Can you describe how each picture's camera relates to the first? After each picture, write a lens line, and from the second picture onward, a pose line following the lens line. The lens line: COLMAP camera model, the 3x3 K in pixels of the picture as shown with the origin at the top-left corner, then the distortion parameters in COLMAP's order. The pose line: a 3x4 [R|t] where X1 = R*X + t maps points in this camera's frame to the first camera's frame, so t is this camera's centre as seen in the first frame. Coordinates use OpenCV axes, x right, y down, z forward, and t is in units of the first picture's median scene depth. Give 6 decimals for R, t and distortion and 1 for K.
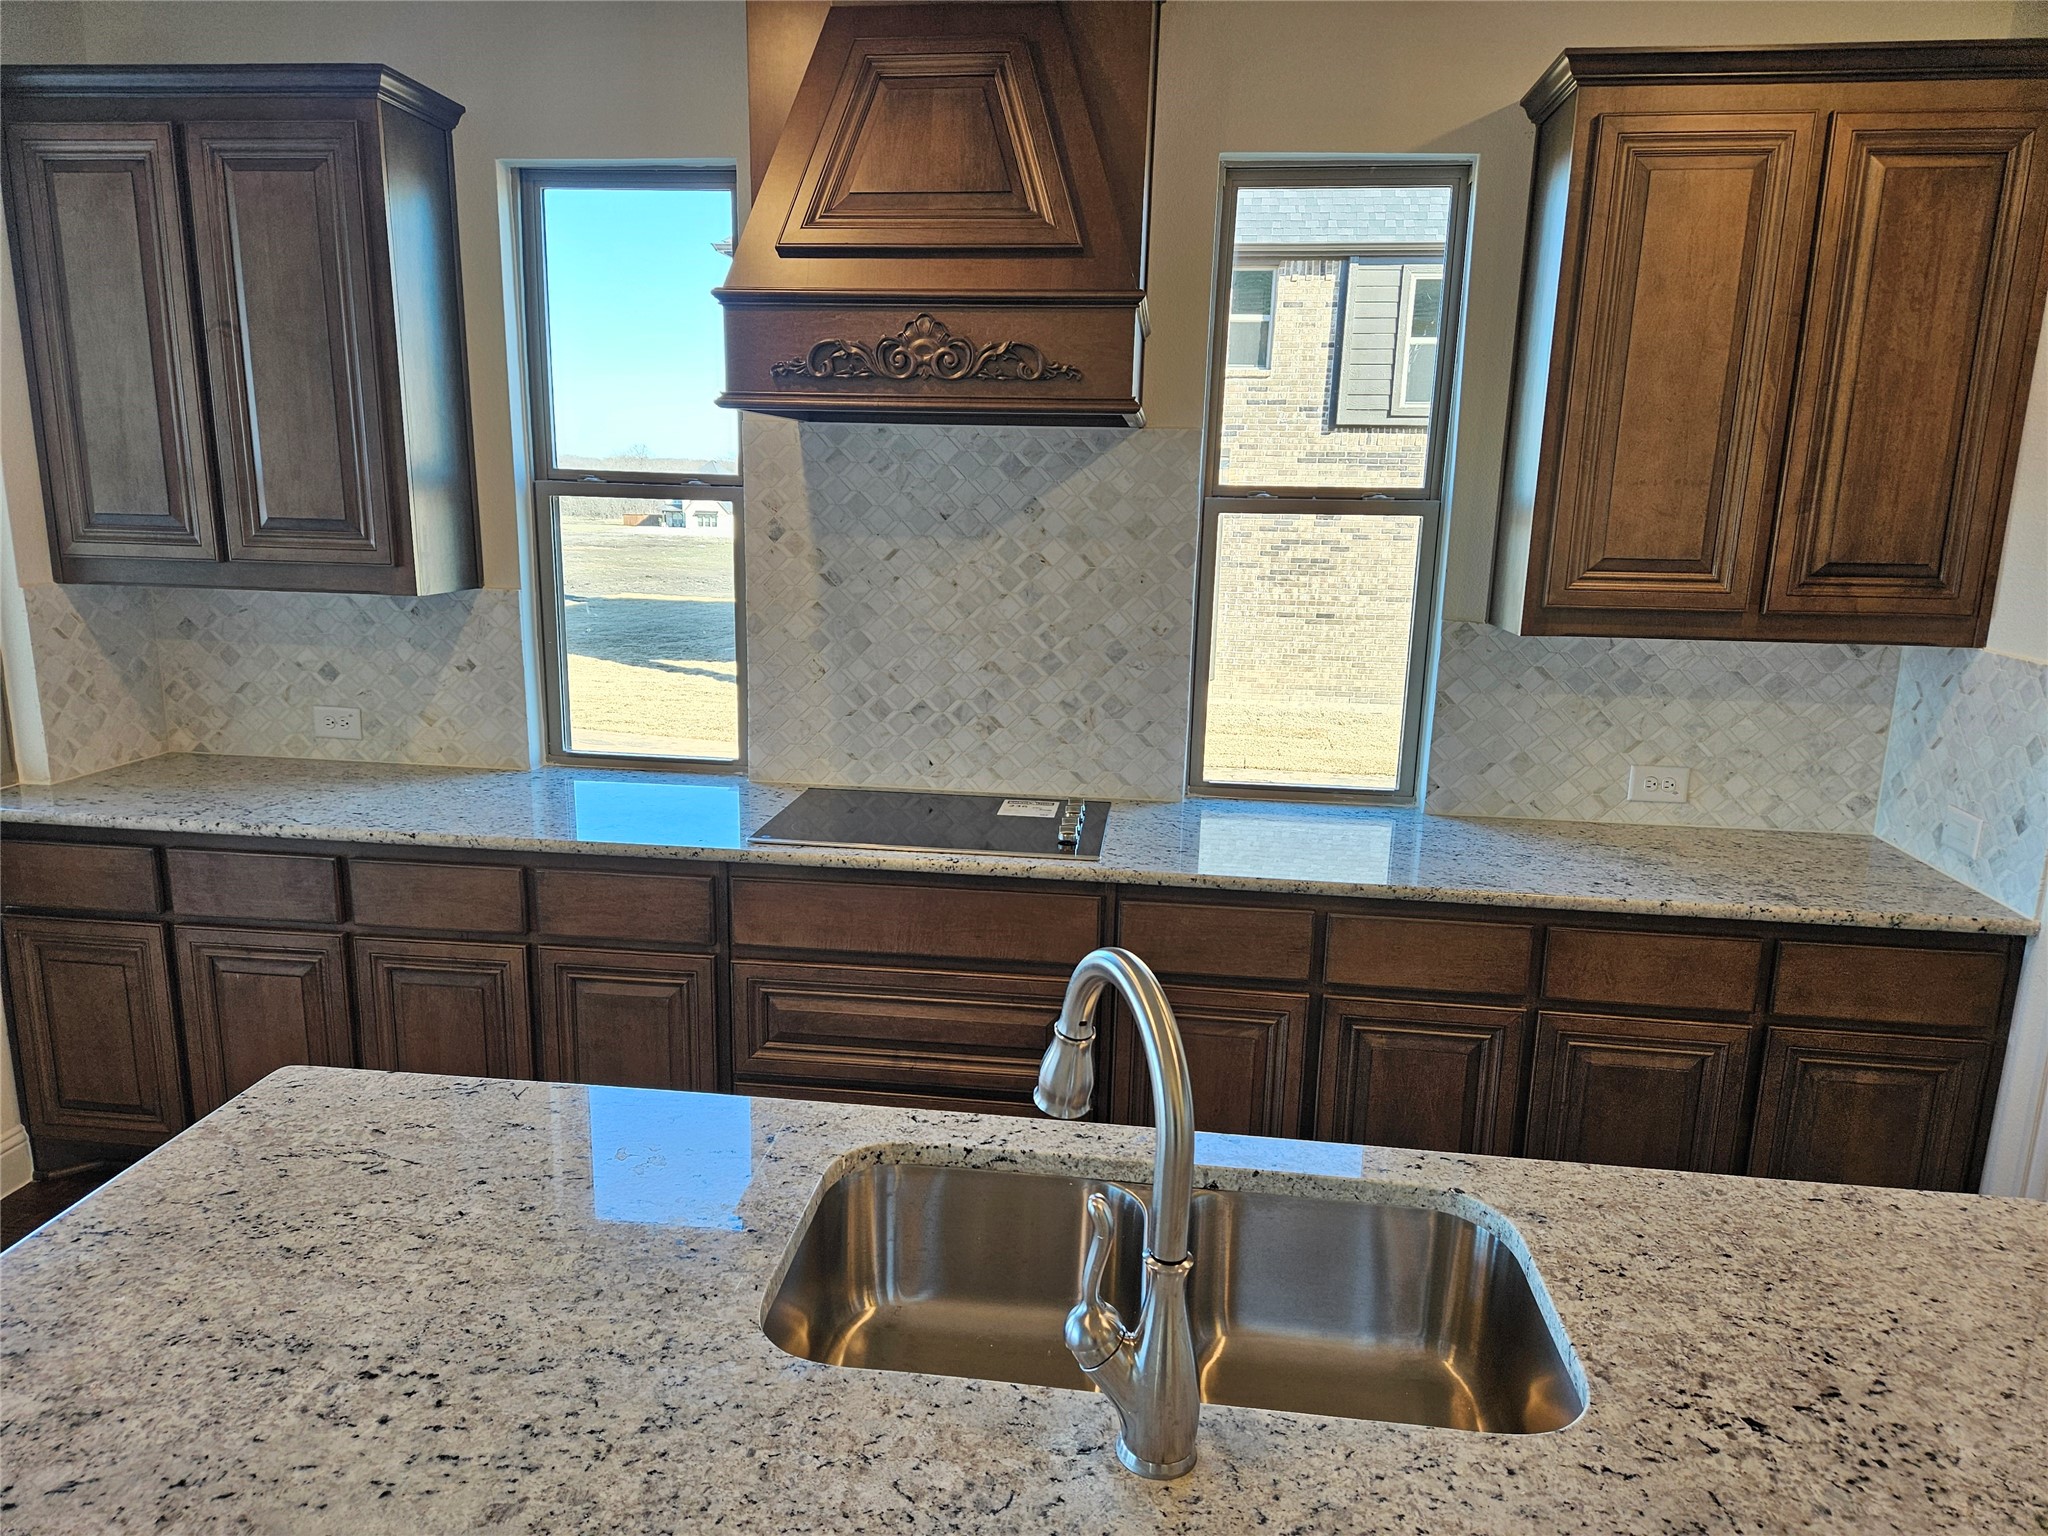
lens RADIAL K [[1382.2, 0, 980.9], [0, 1382.2, 774.3], [0, 0, 1]] dist [0.059110, -0.039650]
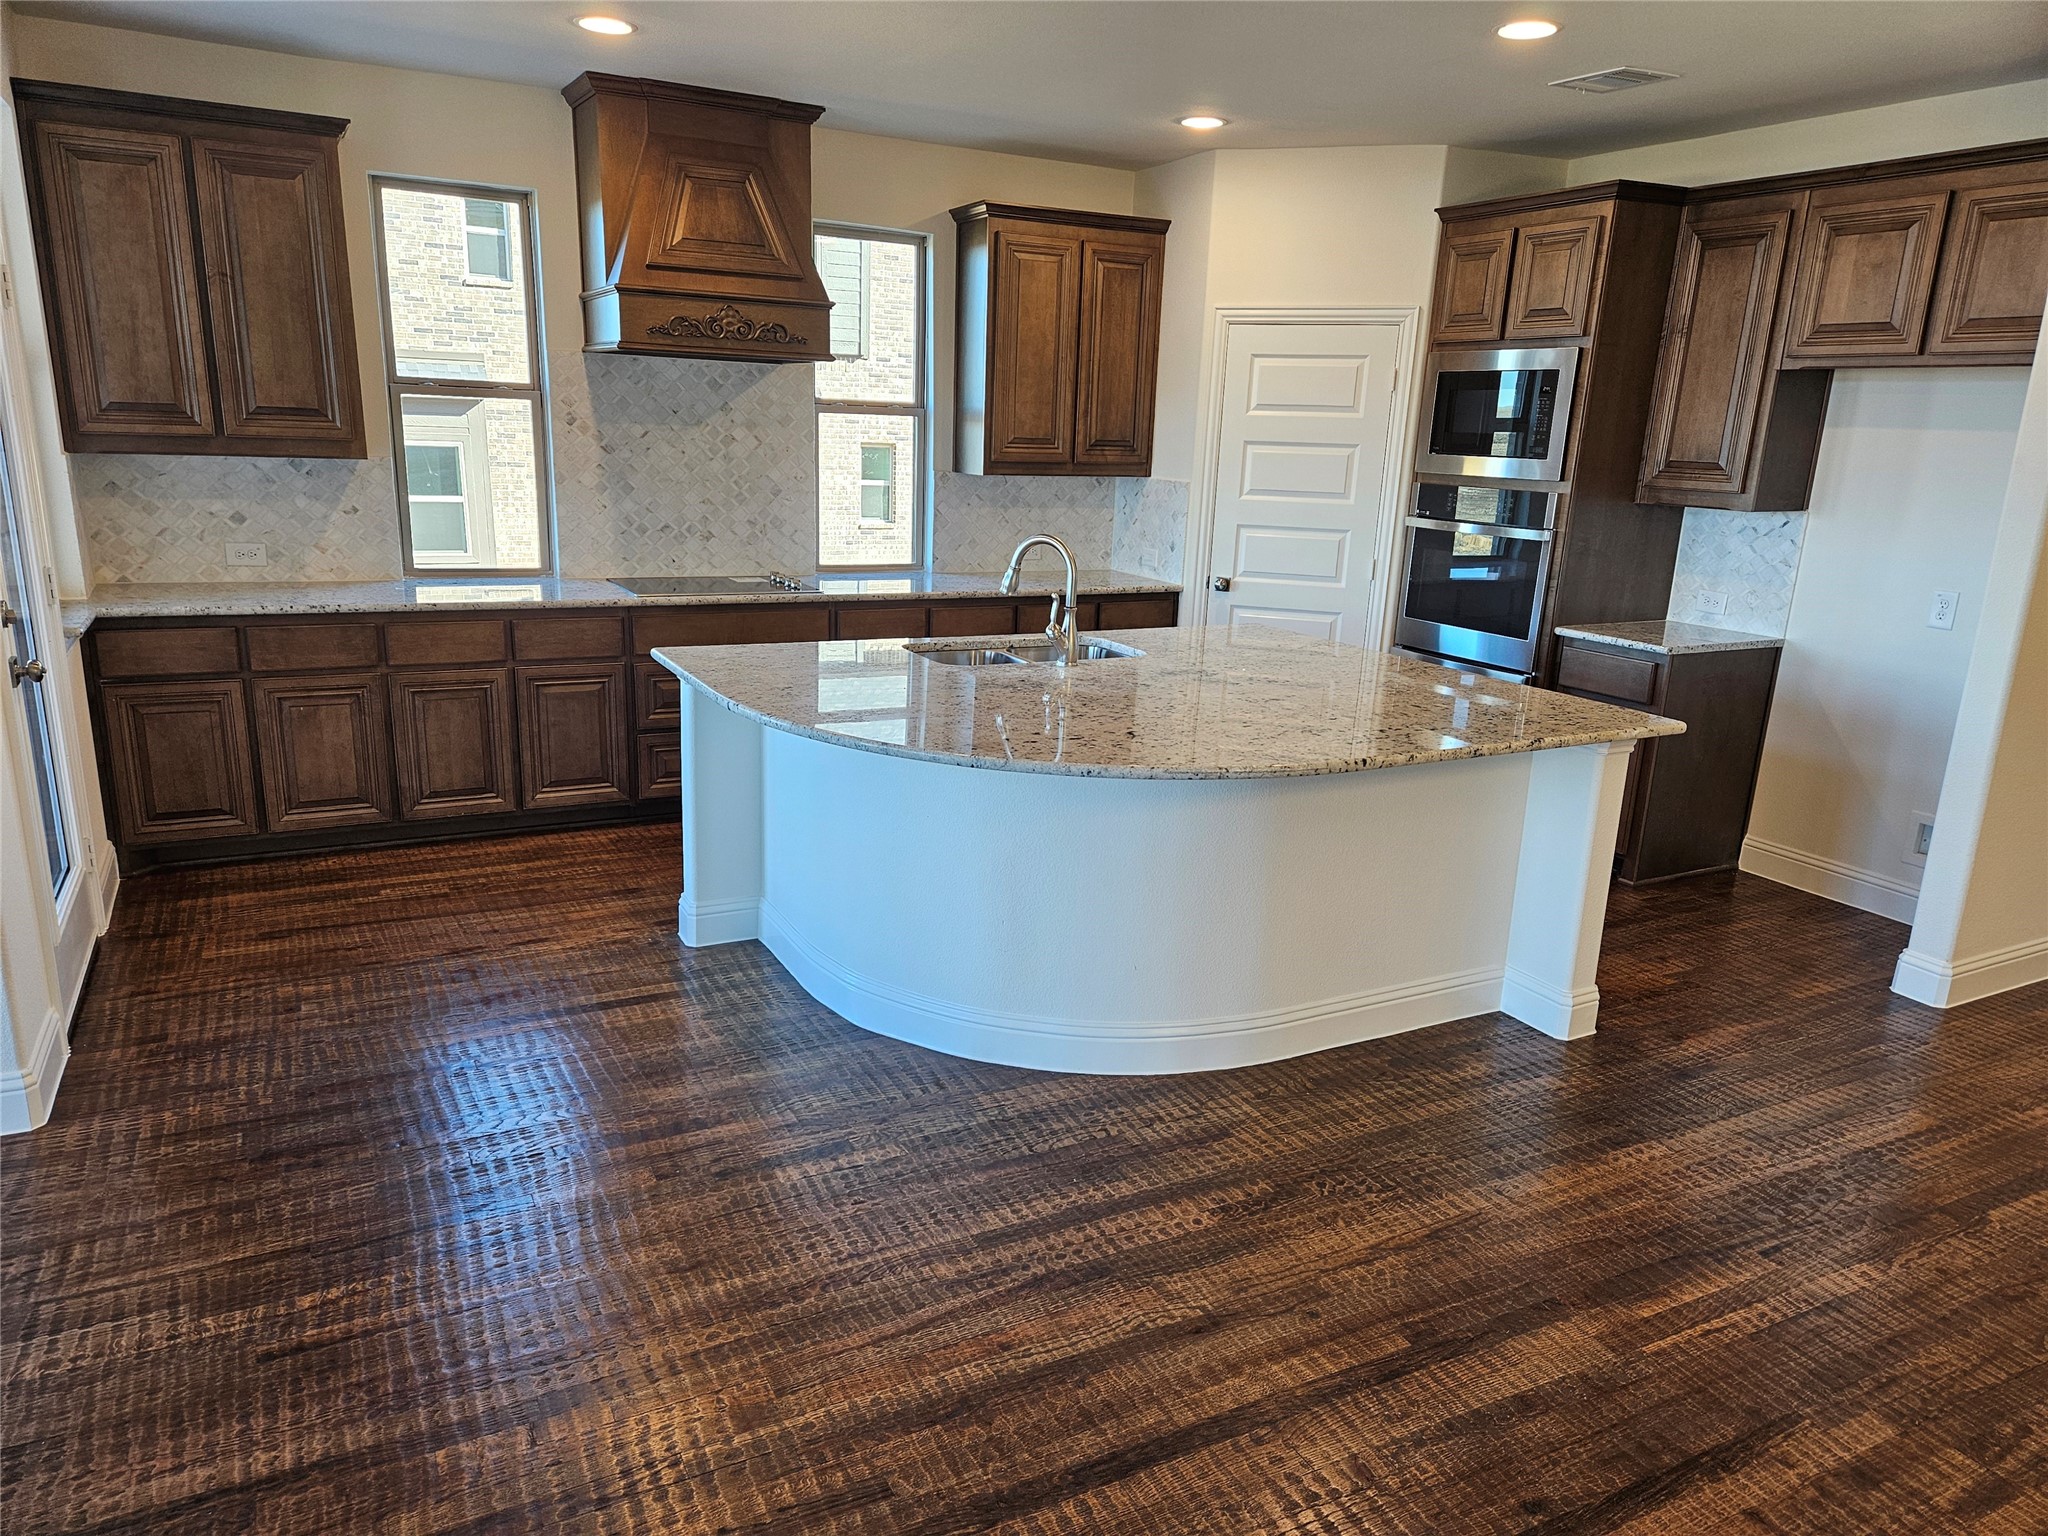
lens RADIAL K [[1382.2, 0, 1028.1], [0, 1382.2, 769.6], [0, 0, 1]] dist [0.059110, -0.039650]
pose [[0.813285, -0.133545, 0.566333, -0.734184], [0.099712, 0.990895, 0.090467, 0.145252], [-0.573258, -0.017105, 0.819196, -0.695163]]
